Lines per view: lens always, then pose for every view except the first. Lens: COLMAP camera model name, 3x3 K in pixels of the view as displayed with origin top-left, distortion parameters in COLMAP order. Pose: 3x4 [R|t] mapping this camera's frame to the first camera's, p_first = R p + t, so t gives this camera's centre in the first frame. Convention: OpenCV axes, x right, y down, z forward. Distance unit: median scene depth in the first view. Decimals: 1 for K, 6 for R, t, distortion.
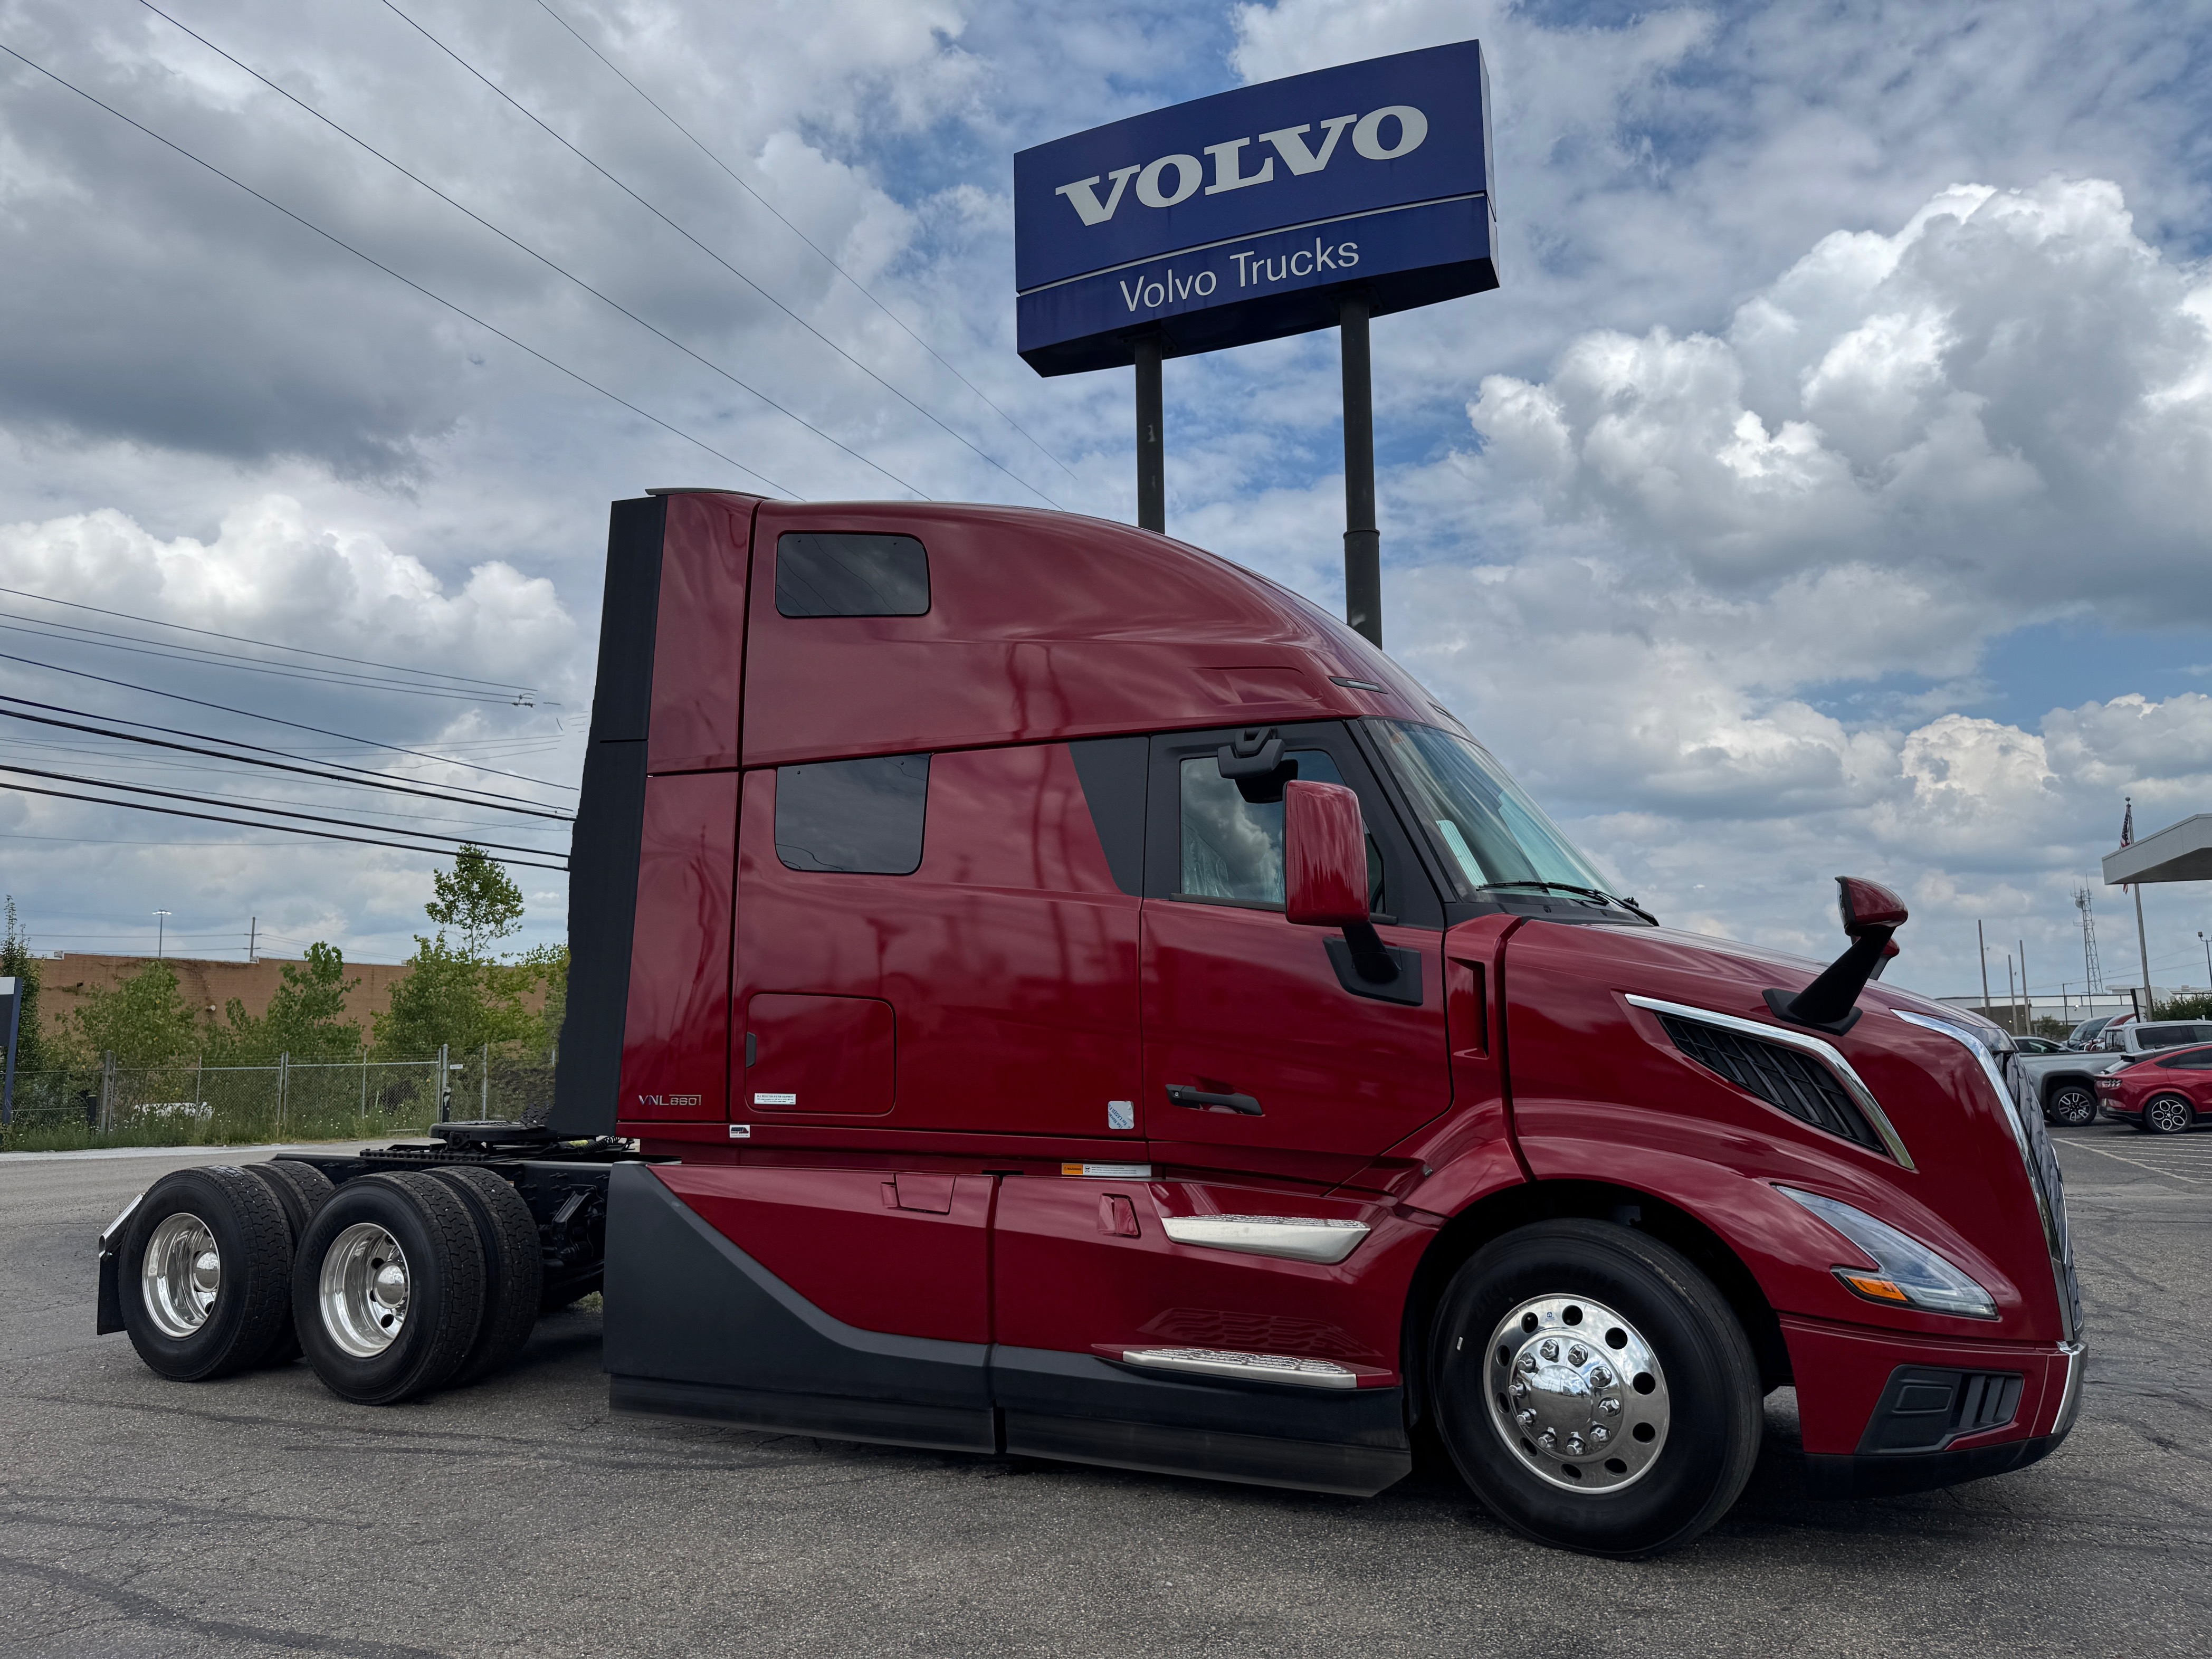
lens RADIAL K [[1552.1, 0, 1118.6], [0, 1552.1, 858.8], [0, 0, 1]] dist [0.049813, -0.082282]
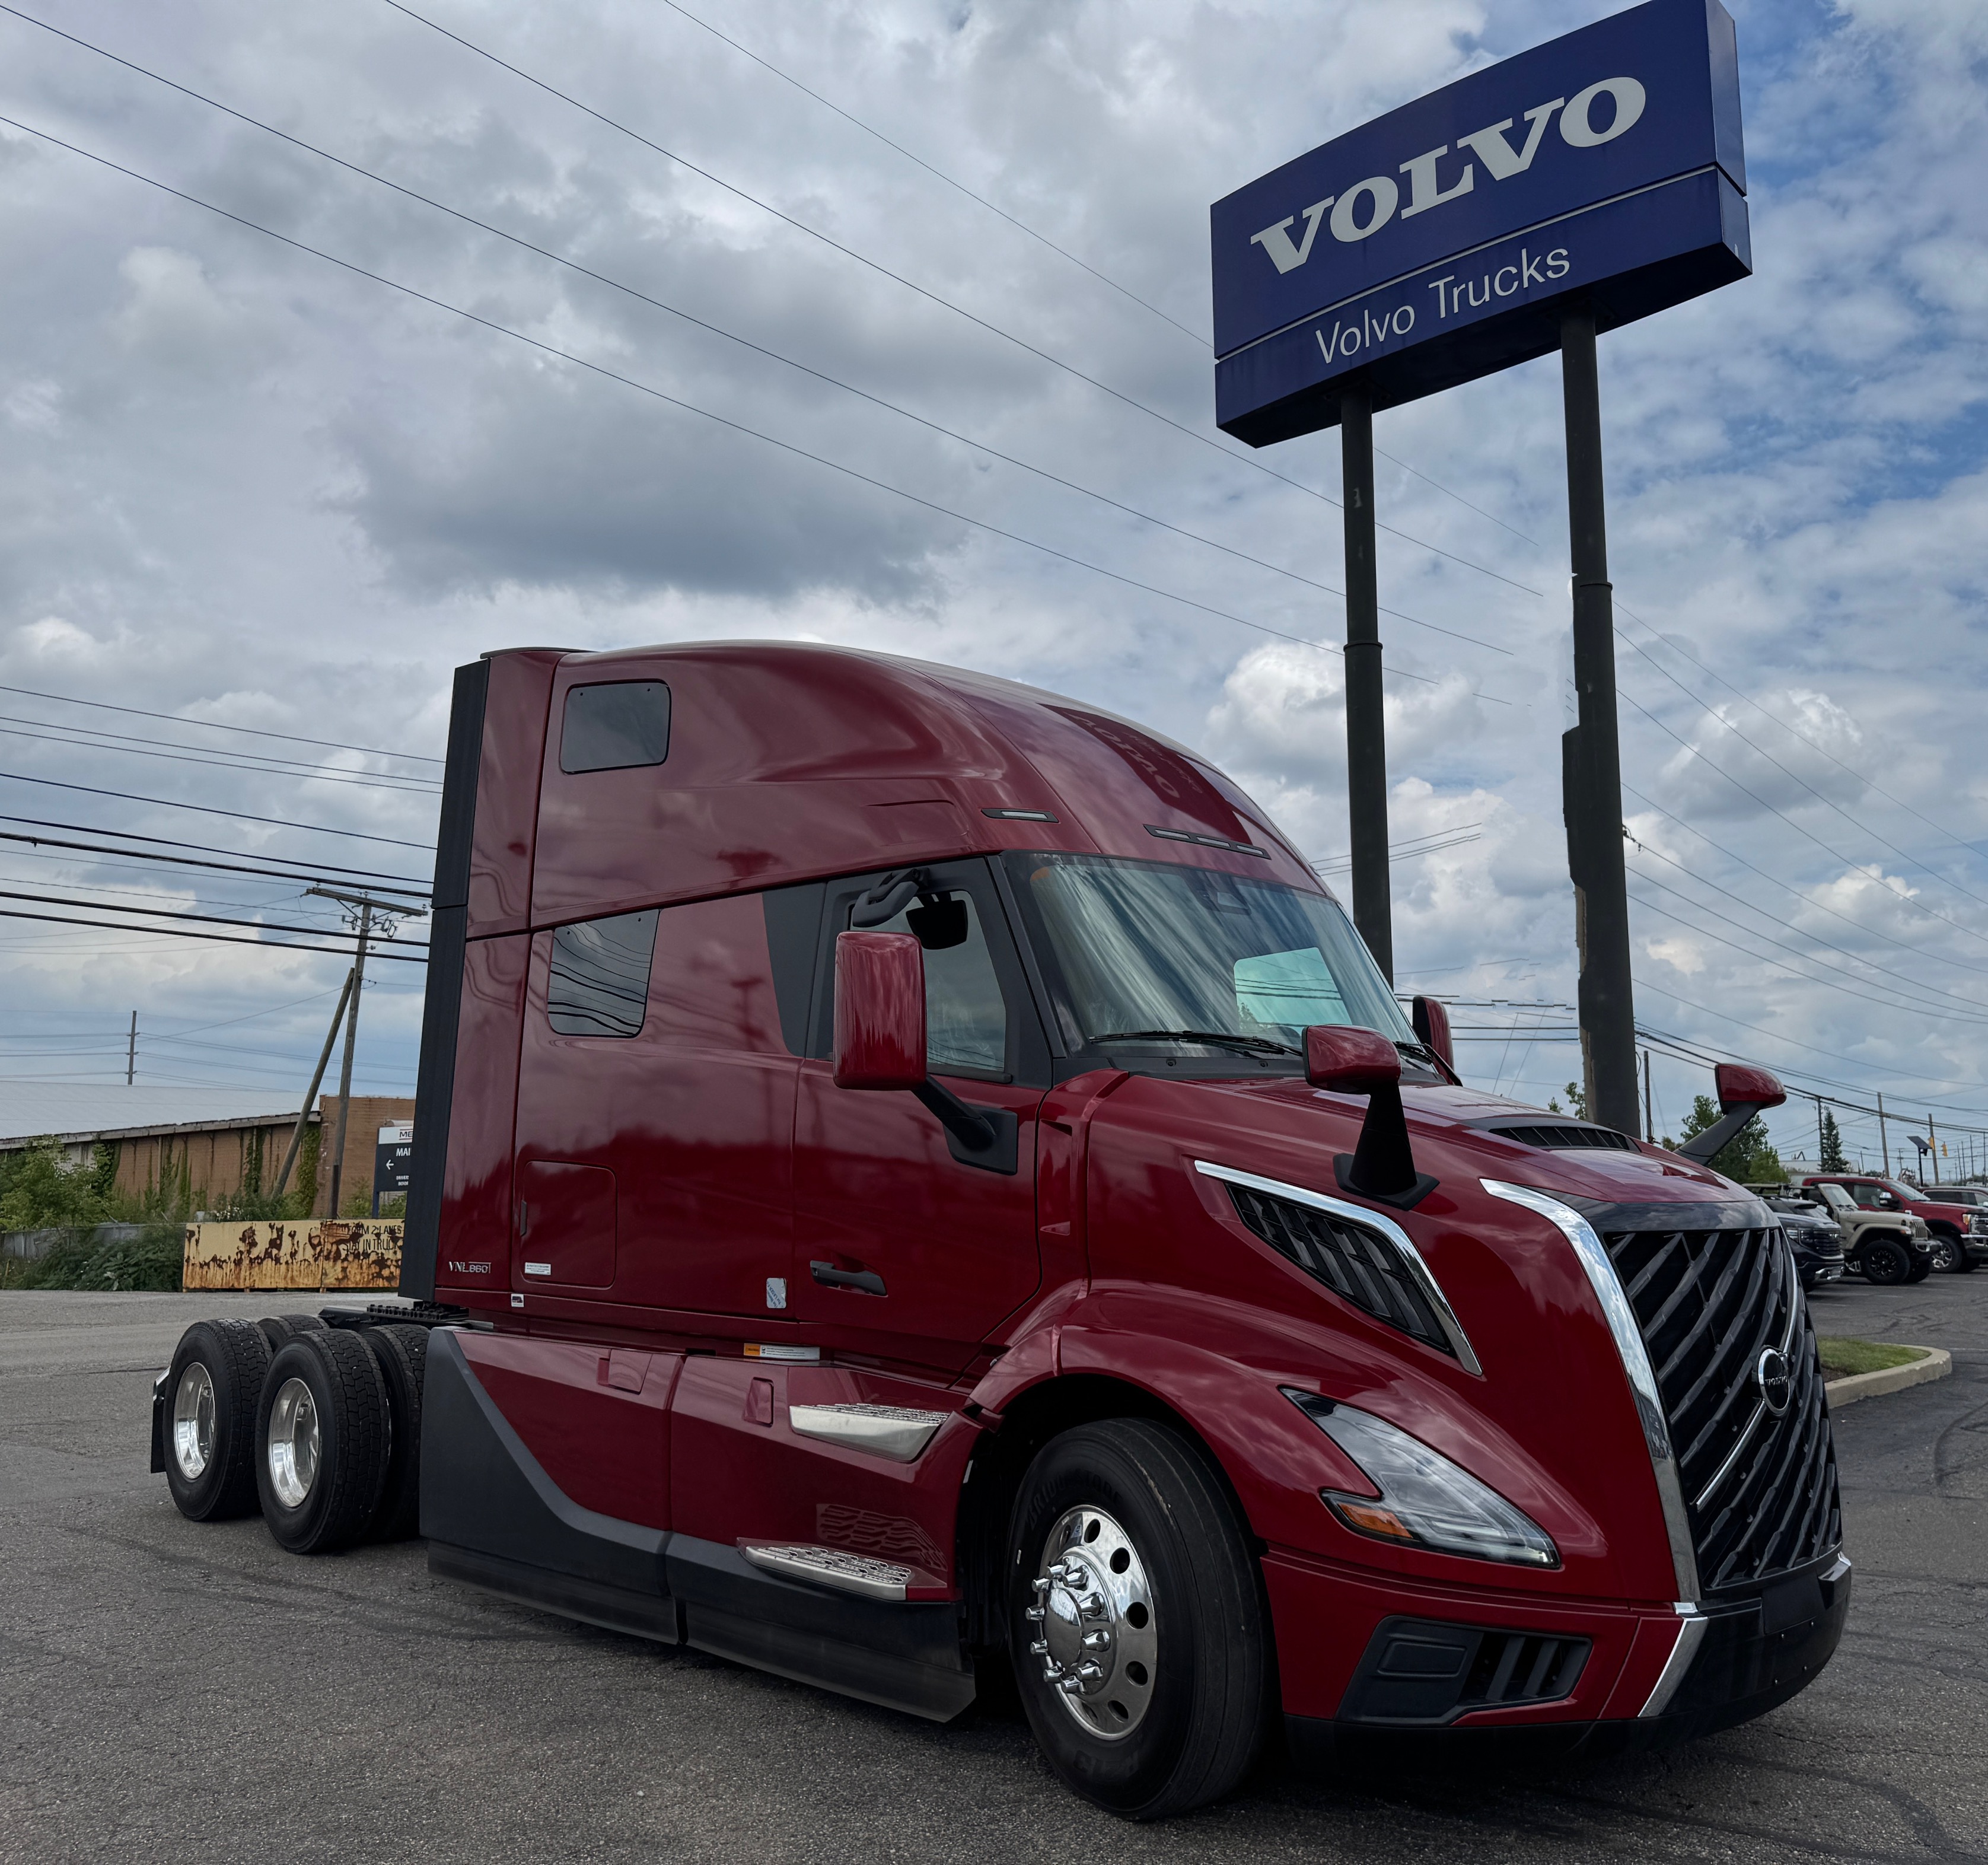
lens RADIAL K [[1798.0, 0, 1131.1], [0, 1798.0, 939.0], [0, 0, 1]] dist [0.026606, -0.069234]
pose [[0.947850, -0.040264, -0.316163, 0.216039], [0.033182, 0.999064, -0.027753, -0.004341], [0.316984, 0.015815, 0.948299, 0.013104]]
